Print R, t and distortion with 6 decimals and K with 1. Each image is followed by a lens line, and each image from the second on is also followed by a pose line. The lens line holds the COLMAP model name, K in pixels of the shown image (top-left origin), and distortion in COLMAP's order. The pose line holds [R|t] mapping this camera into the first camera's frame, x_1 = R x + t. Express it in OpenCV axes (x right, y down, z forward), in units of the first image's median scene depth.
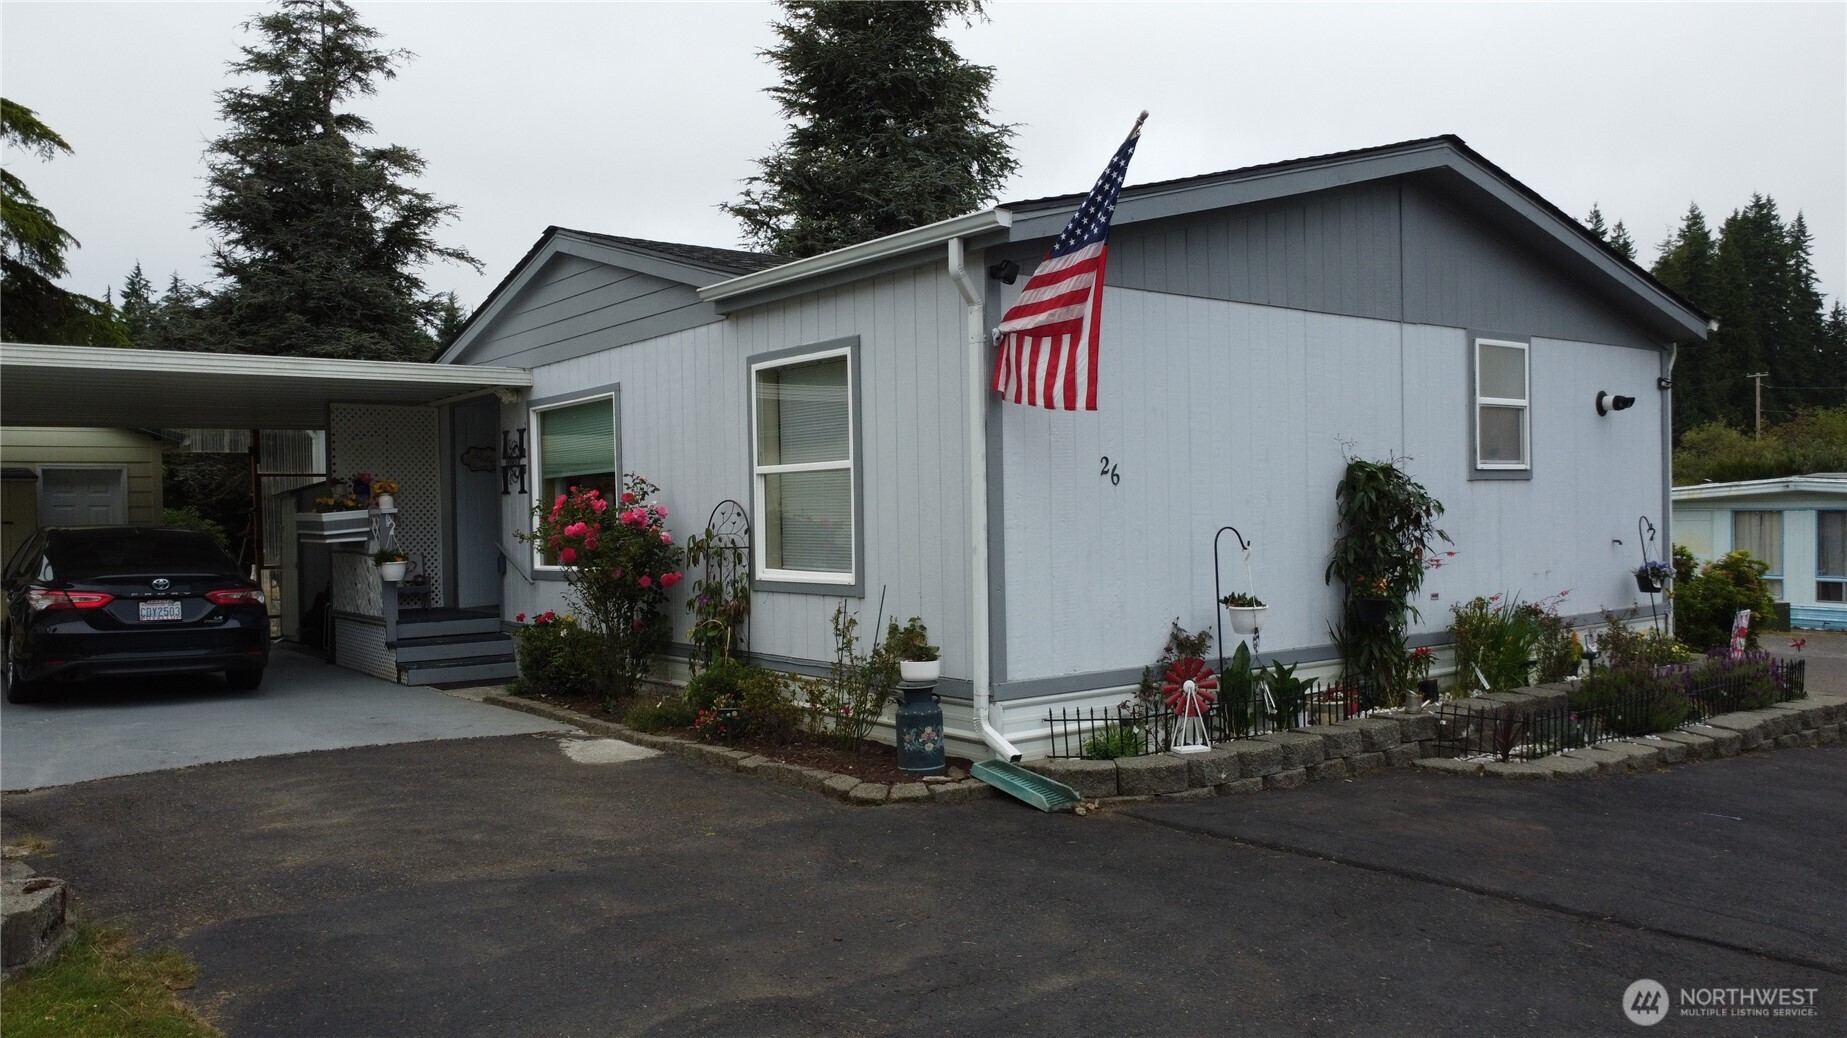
lens RADIAL K [[1376.9, 0, 901.6], [0, 1376.9, 538.0], [0, 0, 1]] dist [0.009983, 0.000758]
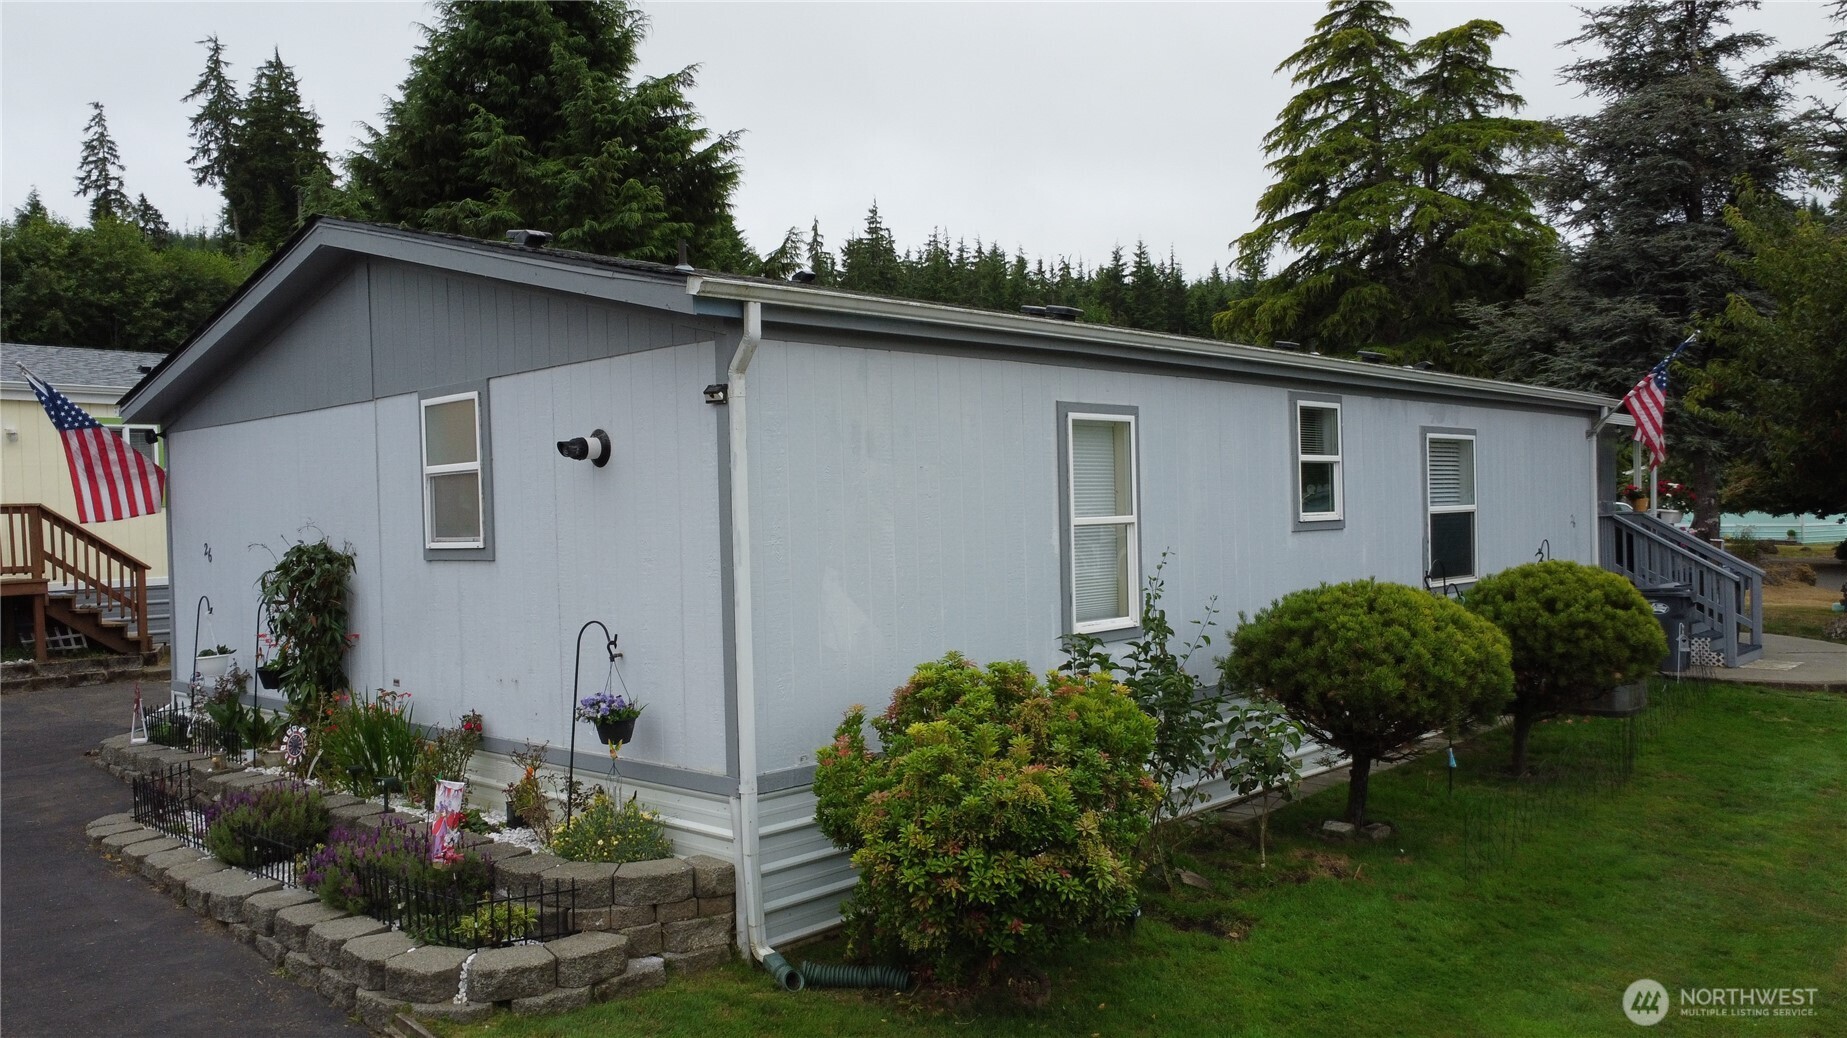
lens RADIAL K [[1376.9, 0, 901.6], [0, 1376.9, 538.0], [0, 0, 1]] dist [0.009983, 0.000758]
pose [[0.149178, 0.033398, -0.988246, 1.429970], [0.008883, 0.999344, 0.035114, -0.090498], [0.988770, -0.014016, 0.148784, 1.251313]]
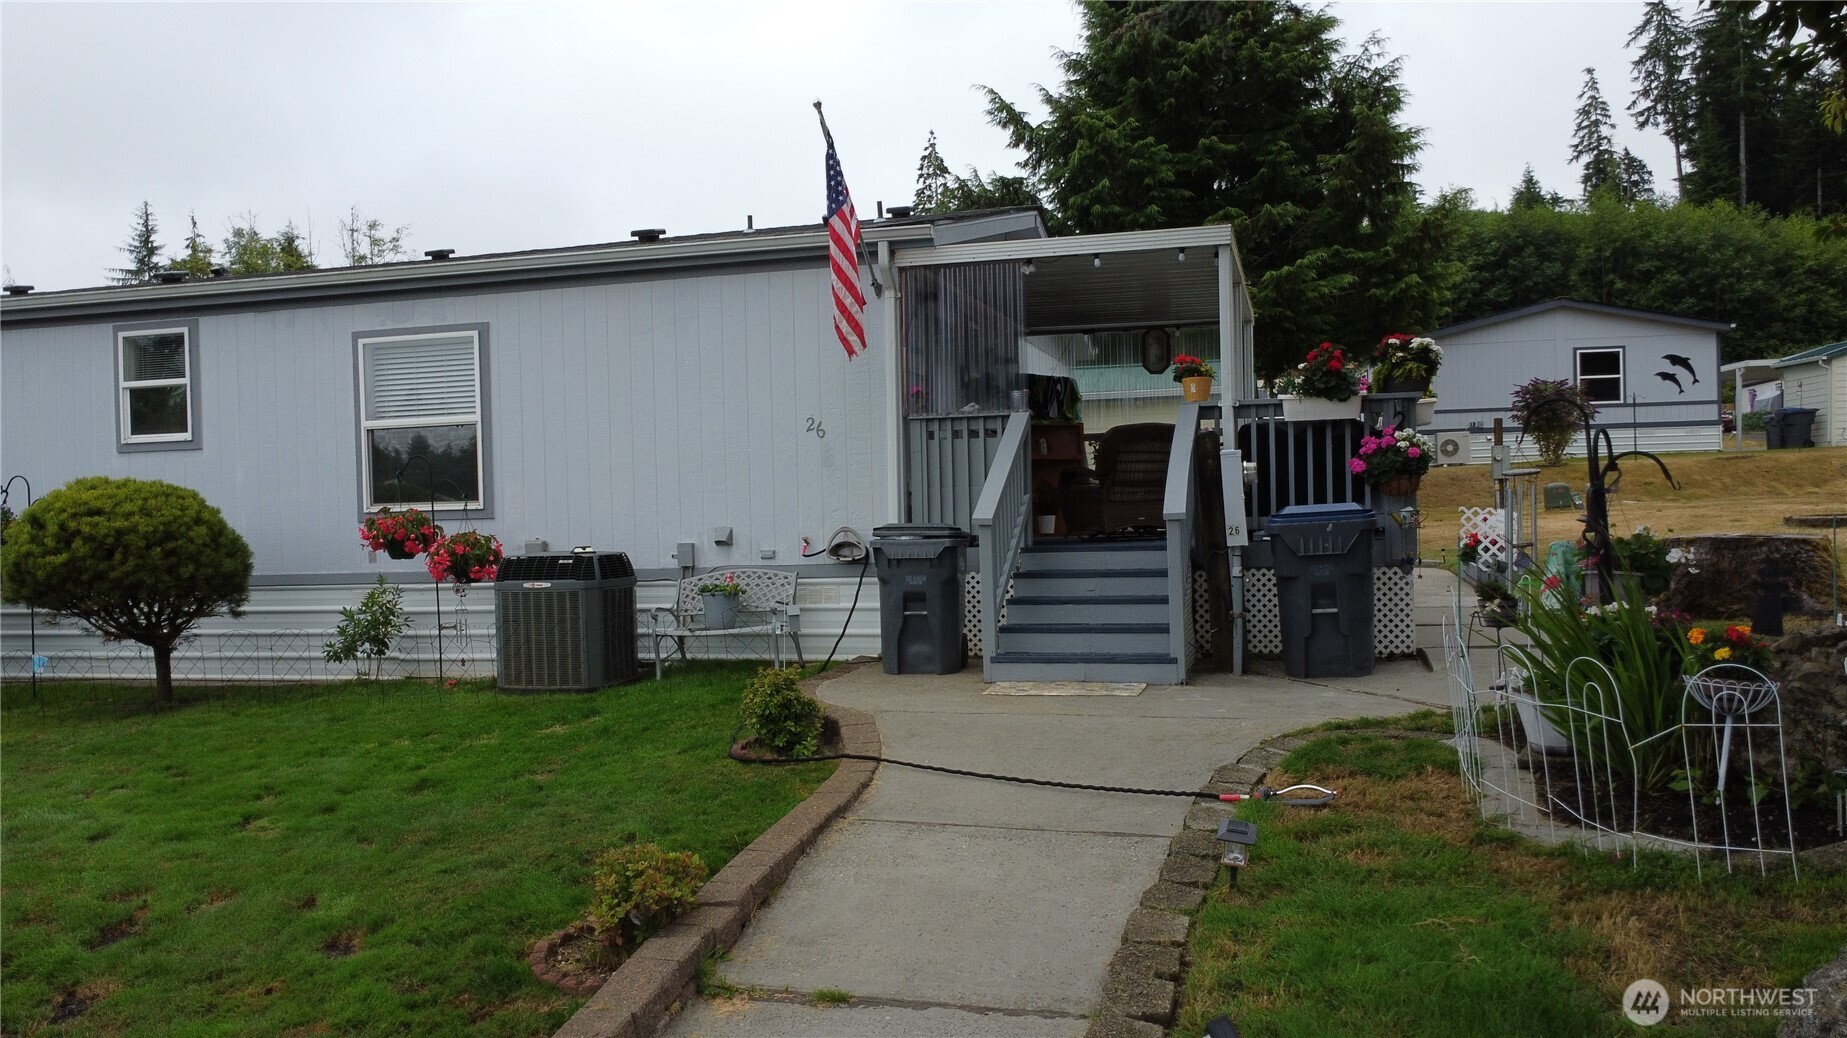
lens RADIAL K [[1376.9, 0, 901.6], [0, 1376.9, 538.0], [0, 0, 1]] dist [0.009983, 0.000758]
pose [[-0.802870, 0.051850, -0.593895, 0.522260], [0.034358, 0.998579, 0.040733, -0.001527], [0.595163, 0.012298, -0.803511, 3.194498]]
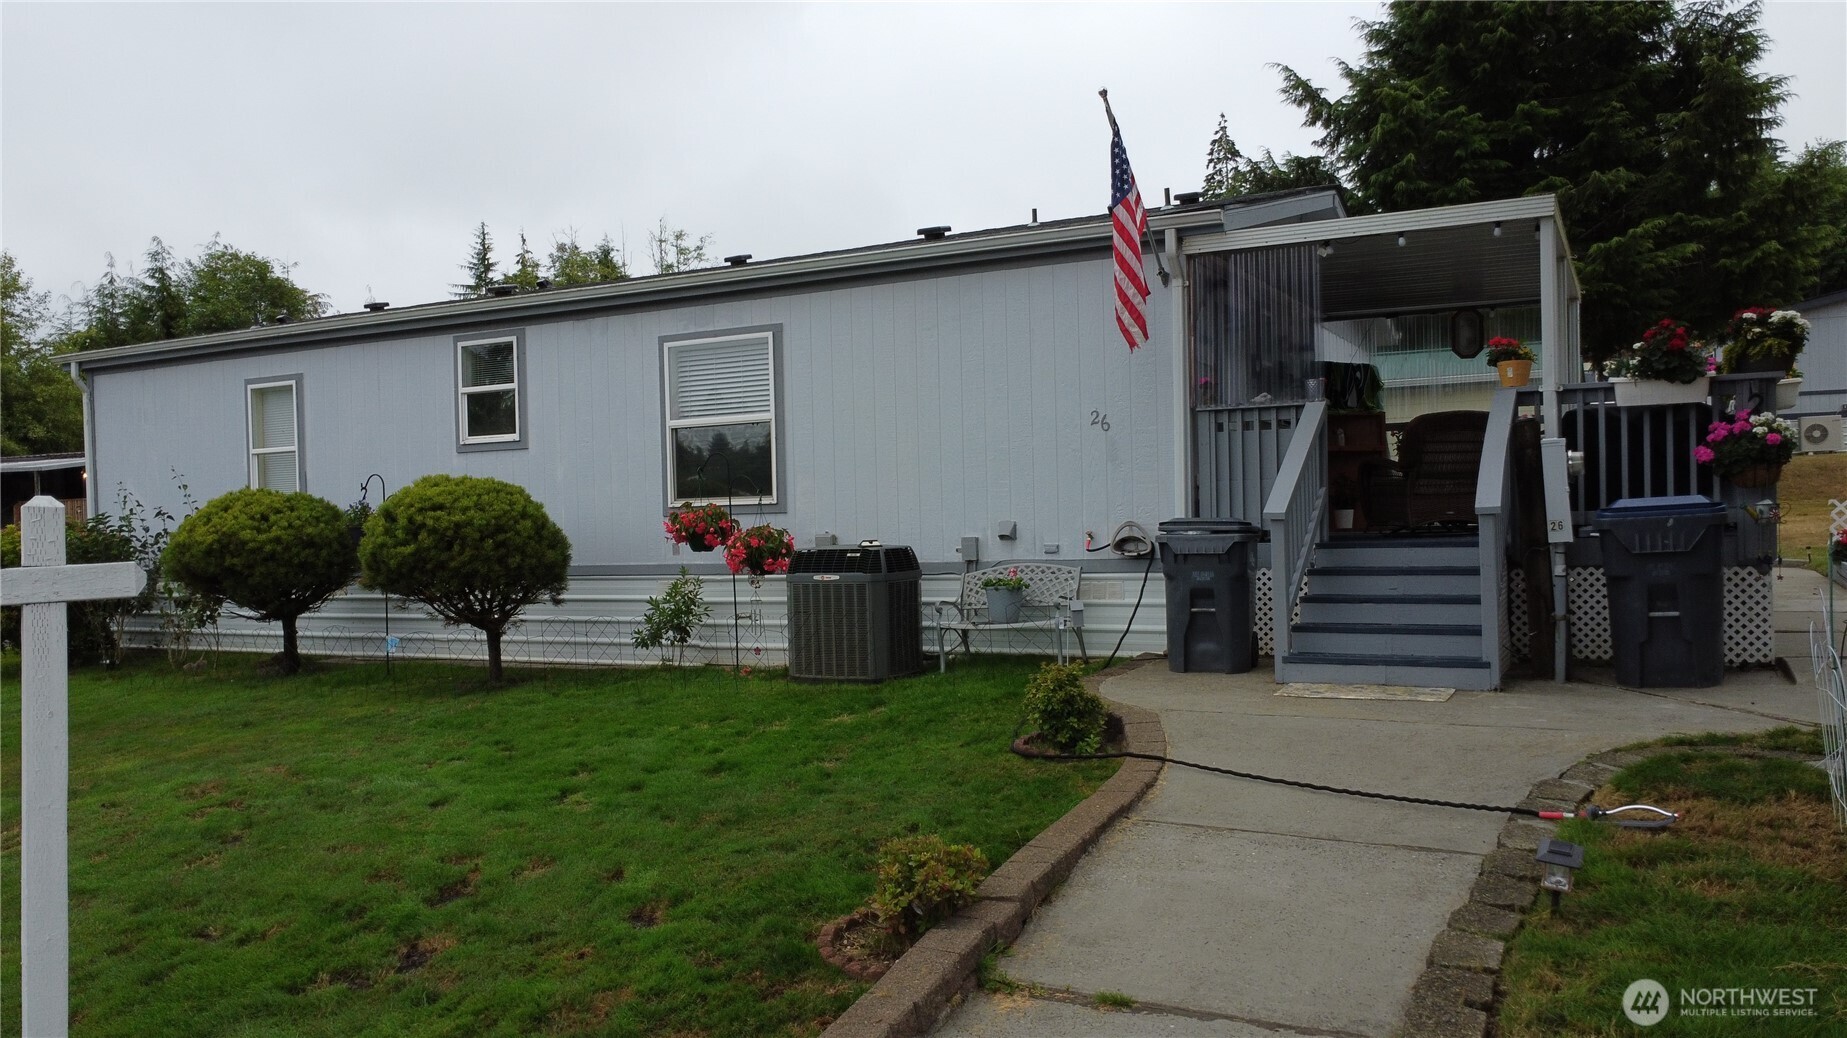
lens RADIAL K [[1376.9, 0, 901.6], [0, 1376.9, 538.0], [0, 0, 1]] dist [0.009983, 0.000758]
pose [[-0.907363, 0.051159, -0.417224, 0.519555], [0.039112, 0.998535, 0.037379, -0.001501], [0.418525, 0.017598, -0.908035, 3.191309]]
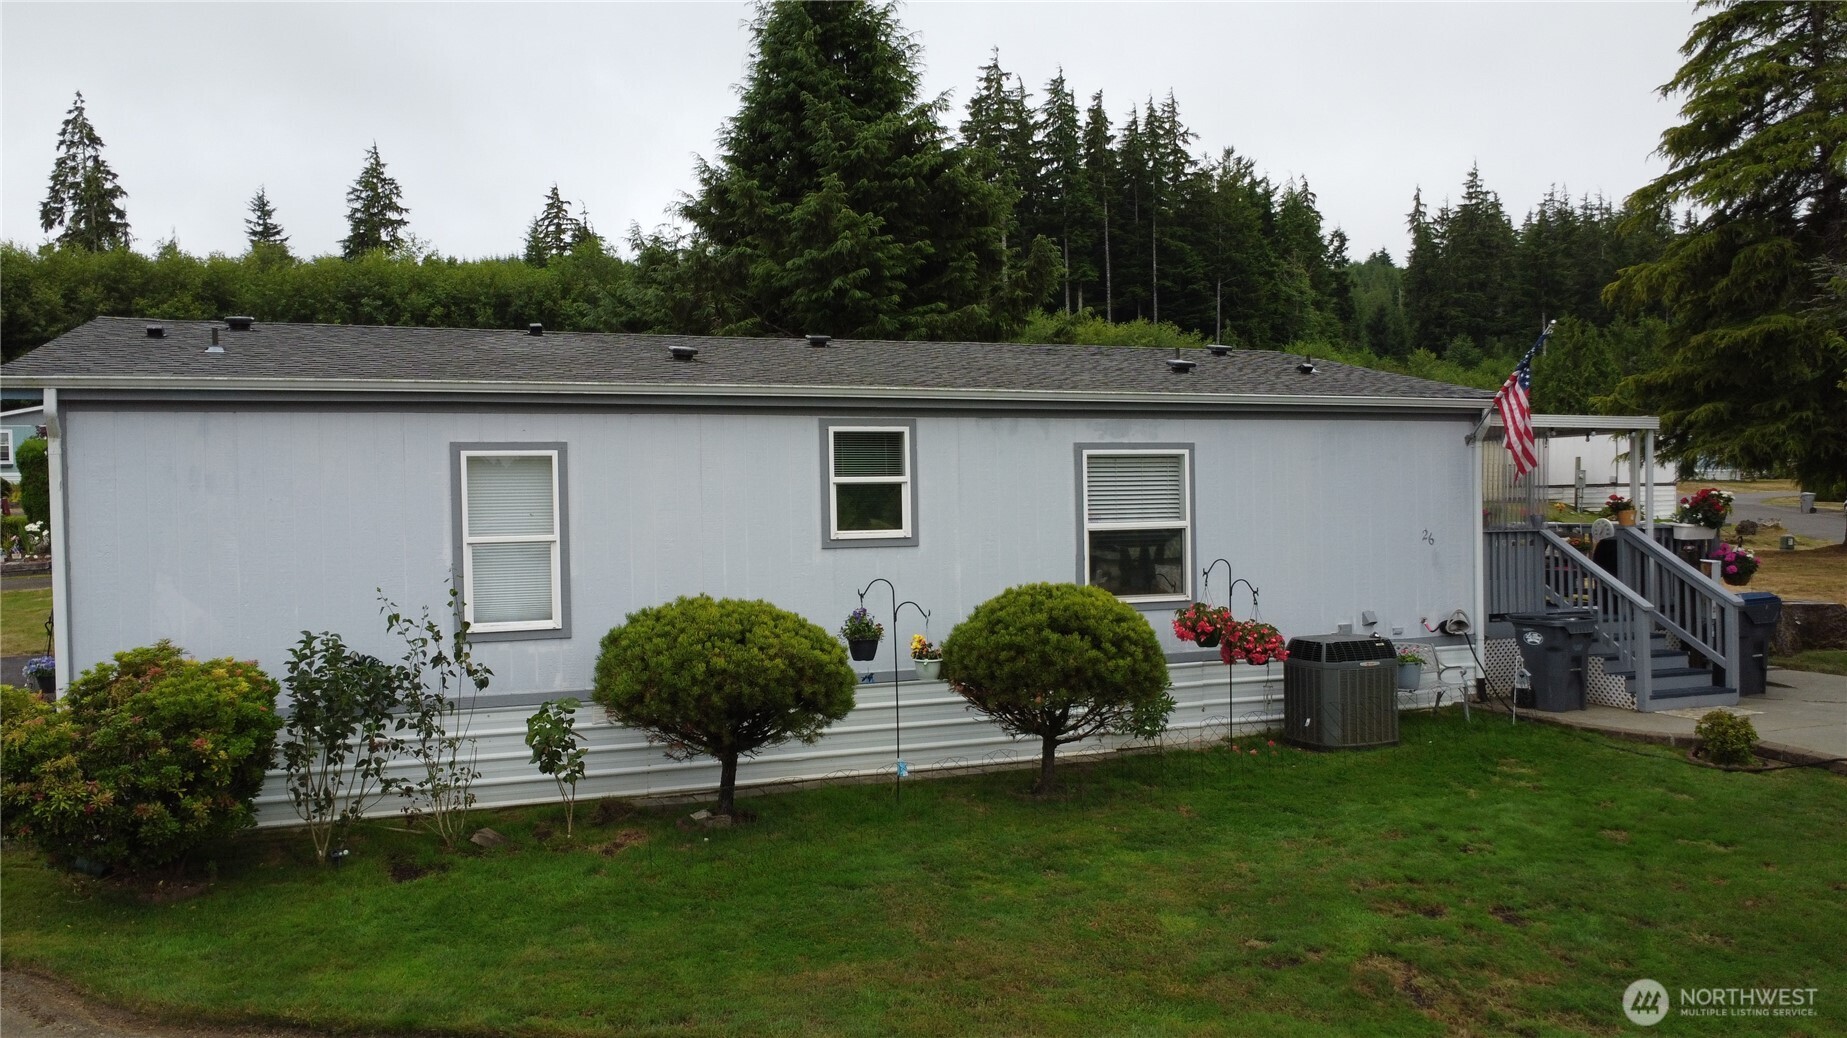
lens RADIAL K [[1376.9, 0, 901.6], [0, 1376.9, 538.0], [0, 0, 1]] dist [0.009983, 0.000758]
pose [[-0.293410, 0.041630, -0.955080, 1.506295], [0.011778, 0.999133, 0.039932, -0.110810], [0.955914, 0.000467, -0.293646, 2.177792]]
